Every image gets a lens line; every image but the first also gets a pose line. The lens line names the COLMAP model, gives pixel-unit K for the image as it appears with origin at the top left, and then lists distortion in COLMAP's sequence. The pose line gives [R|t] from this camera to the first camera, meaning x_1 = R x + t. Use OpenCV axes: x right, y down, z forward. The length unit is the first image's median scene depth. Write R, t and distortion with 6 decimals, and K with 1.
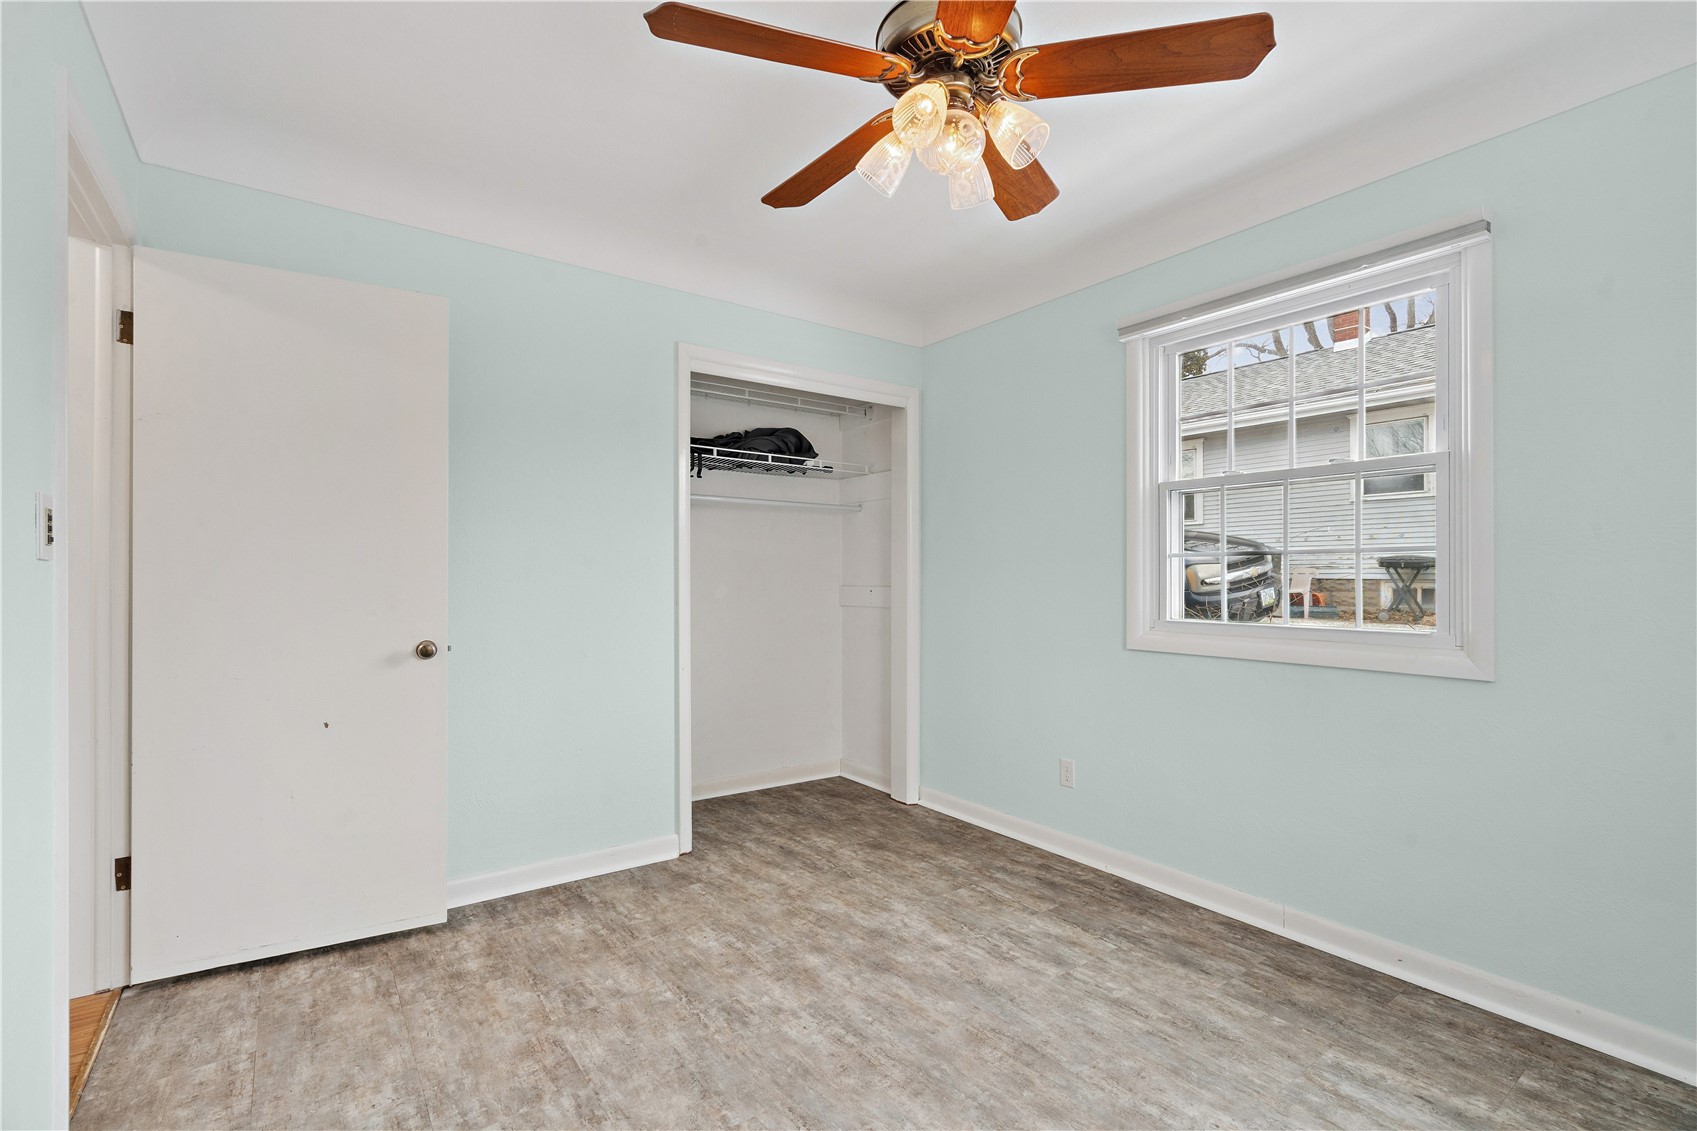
lens RADIAL K [[765.8, 0, 850.0], [0, 765.8, 570.2], [0, 0, 1]] dist [-0.003544, -0.000011]
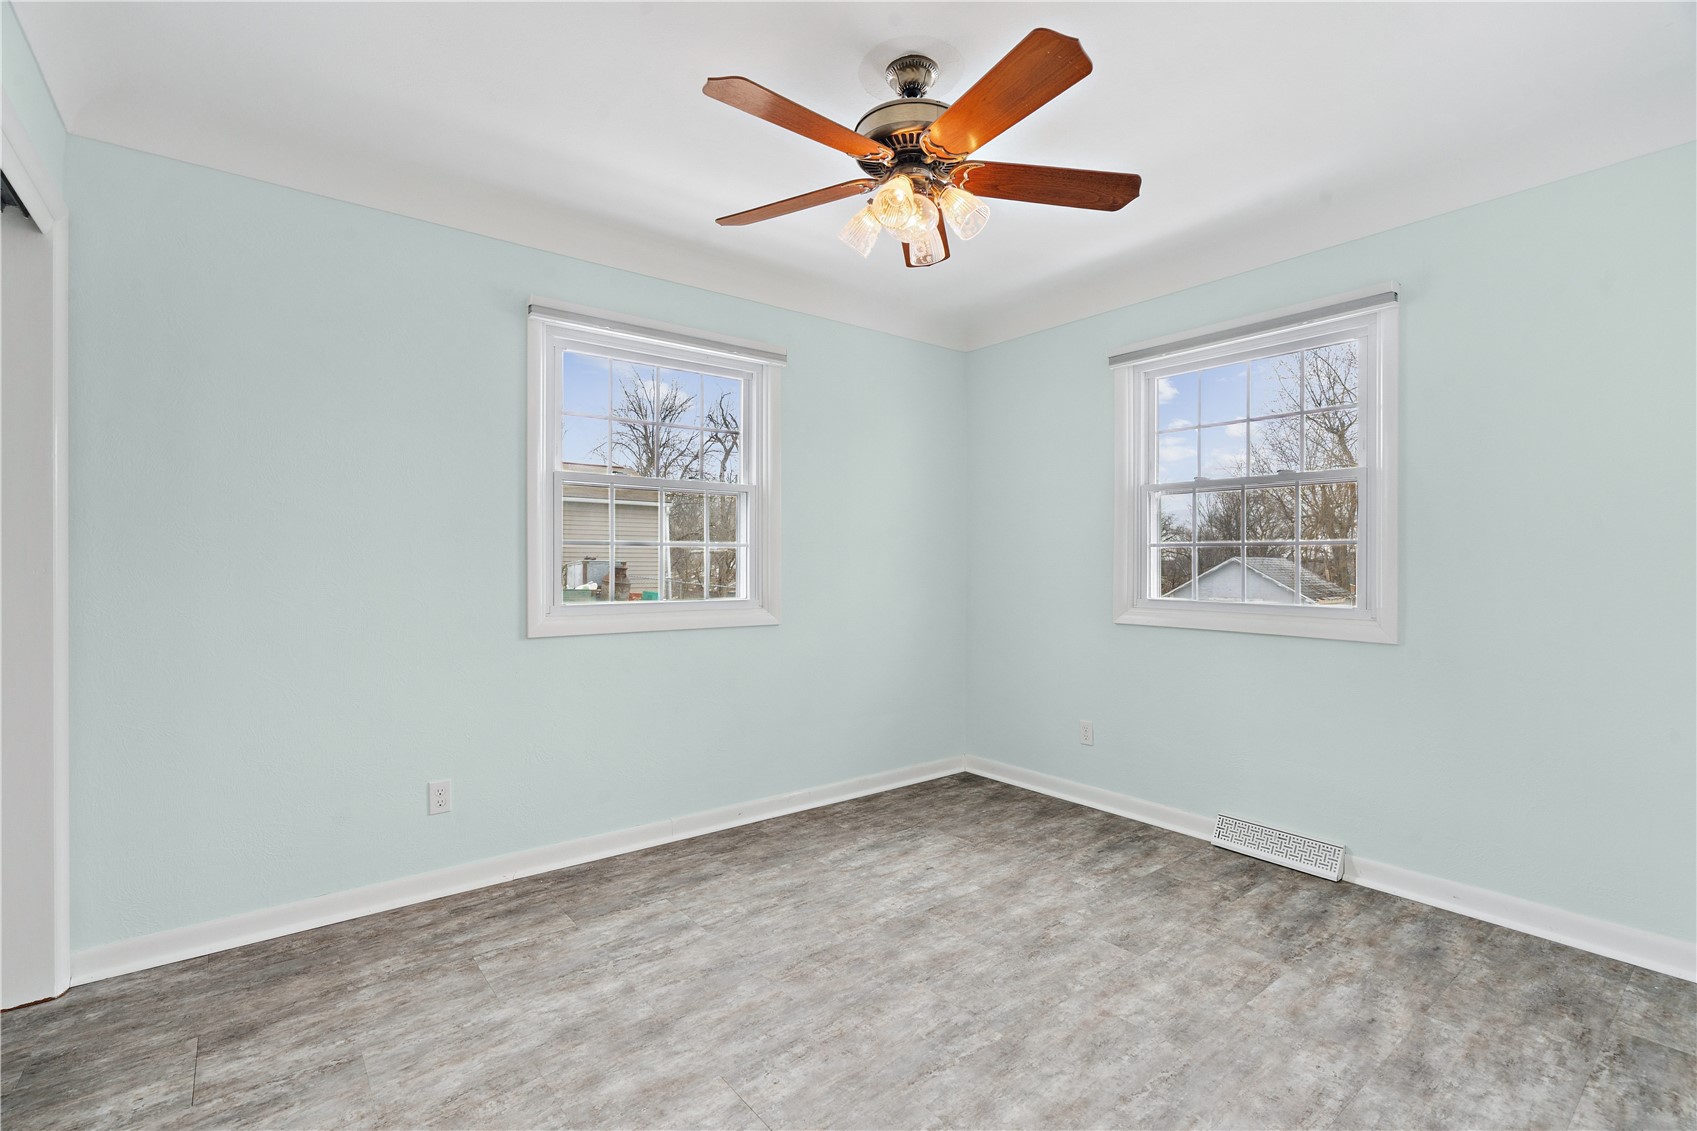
lens RADIAL K [[765.8, 0, 850.0], [0, 765.8, 570.2], [0, 0, 1]] dist [-0.003544, -0.000011]
pose [[-0.044673, -0.008899, 0.998962, -0.725805], [-0.012391, 0.999888, 0.008353, 0.004248], [-0.998925, -0.012005, -0.044778, 0.752069]]
